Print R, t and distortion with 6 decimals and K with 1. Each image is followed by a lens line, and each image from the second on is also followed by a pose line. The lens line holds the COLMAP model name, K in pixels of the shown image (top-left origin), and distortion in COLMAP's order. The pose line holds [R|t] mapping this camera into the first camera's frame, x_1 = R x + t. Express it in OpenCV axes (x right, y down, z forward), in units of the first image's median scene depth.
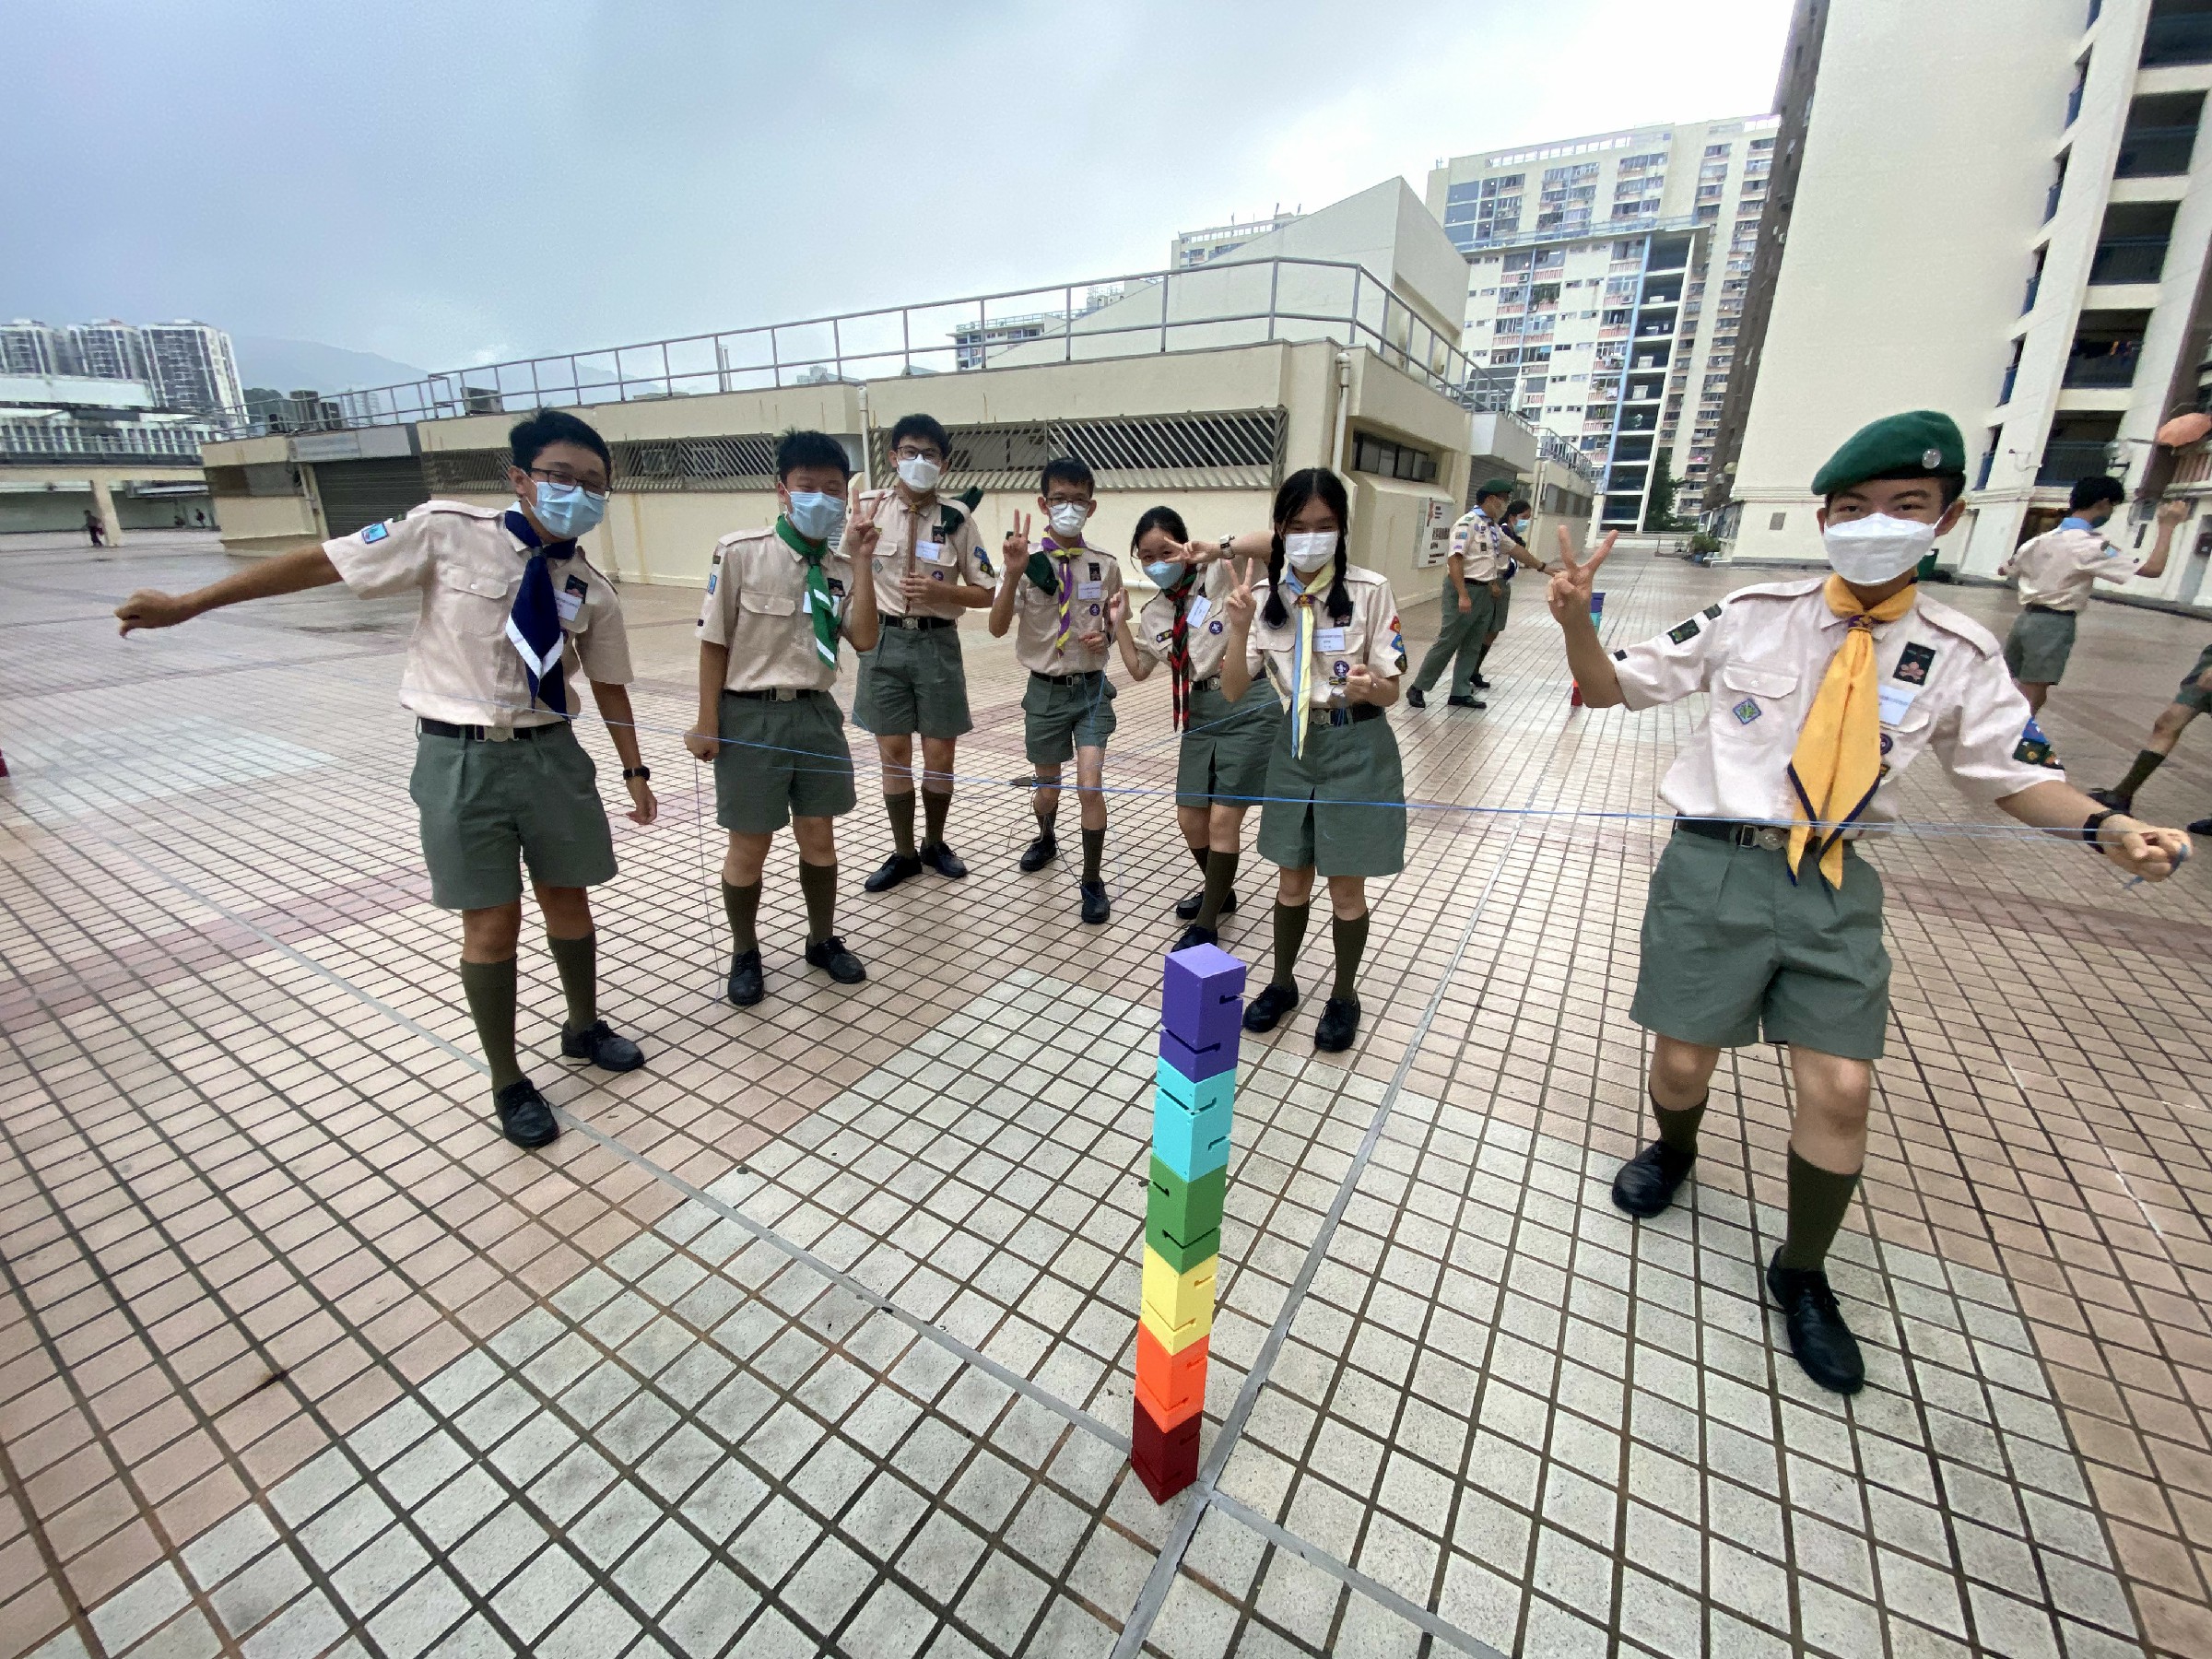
lens RADIAL K [[898.2, 0, 1099.7], [0, 898.2, 824.3], [0, 0, 1]] dist [0.013741, -0.017878]
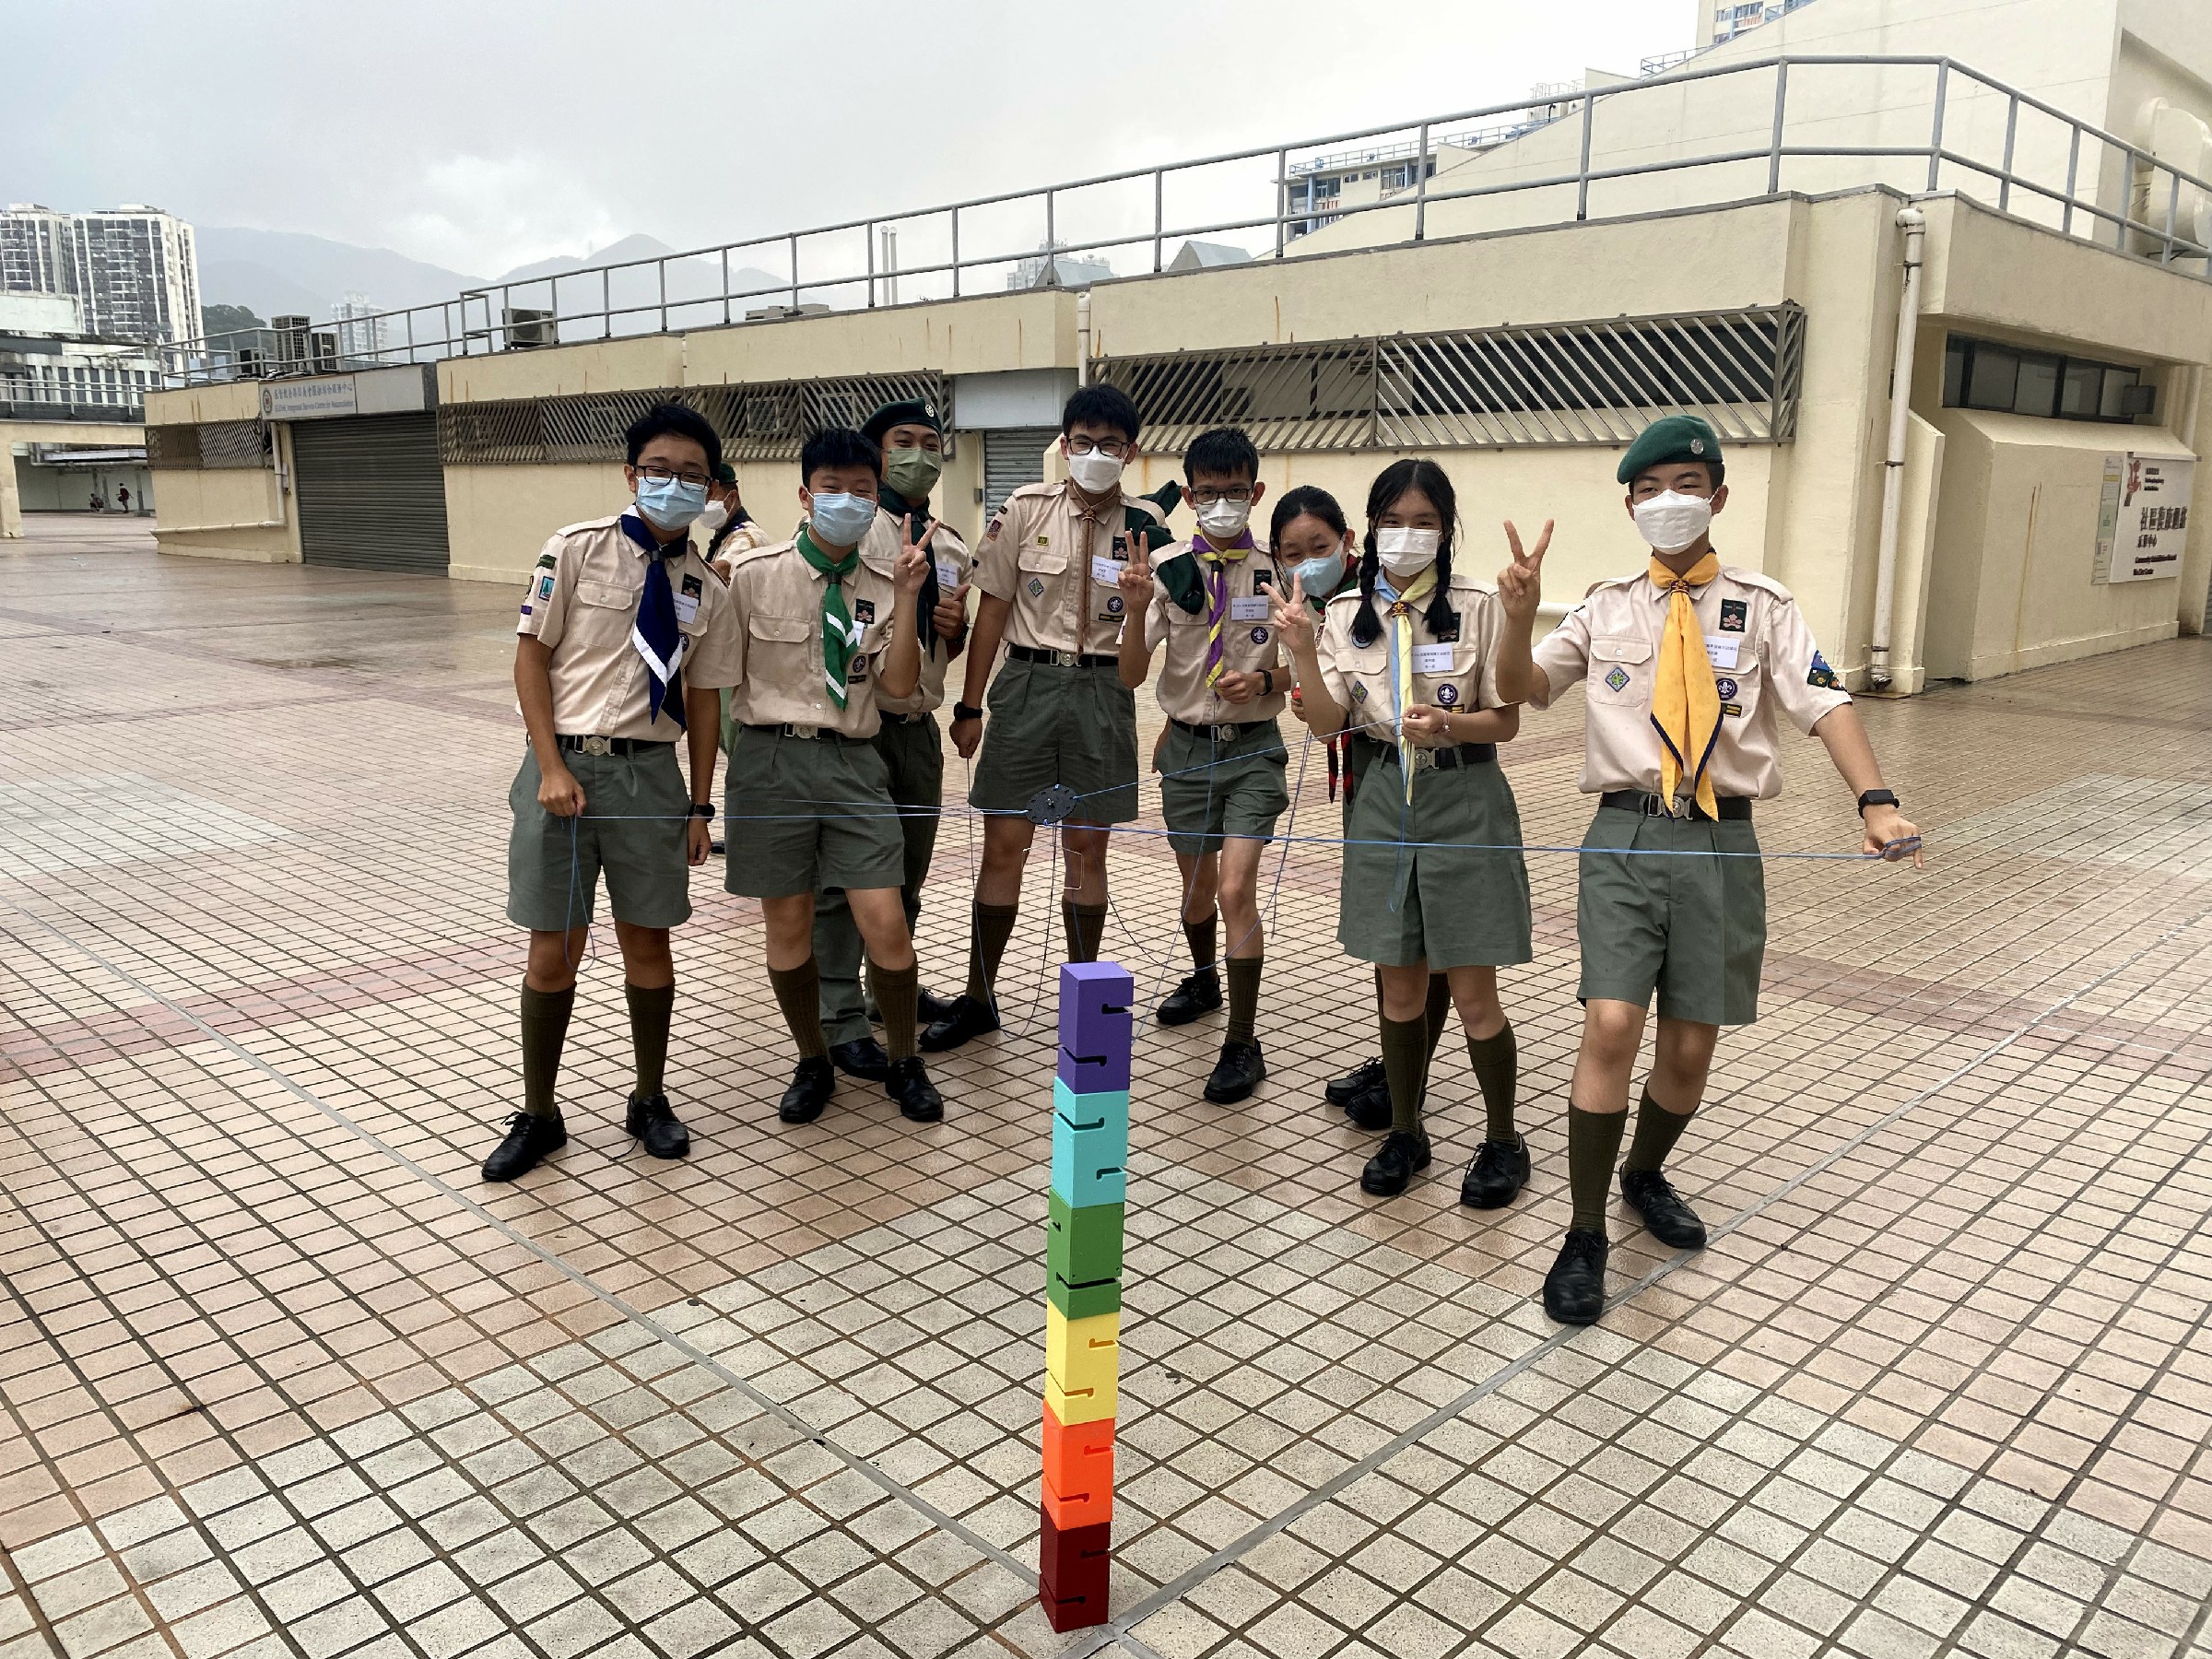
lens RADIAL K [[1693.2, 0, 1095.9], [0, 1693.2, 825.5], [0, 0, 1]] dist [-0.002520, 0.008051]
pose [[0.969059, 0.039123, -0.243709, 0.195743], [-0.071162, 0.989717, -0.124081, 0.077094], [0.236348, 0.137584, 0.961878, -0.278707]]
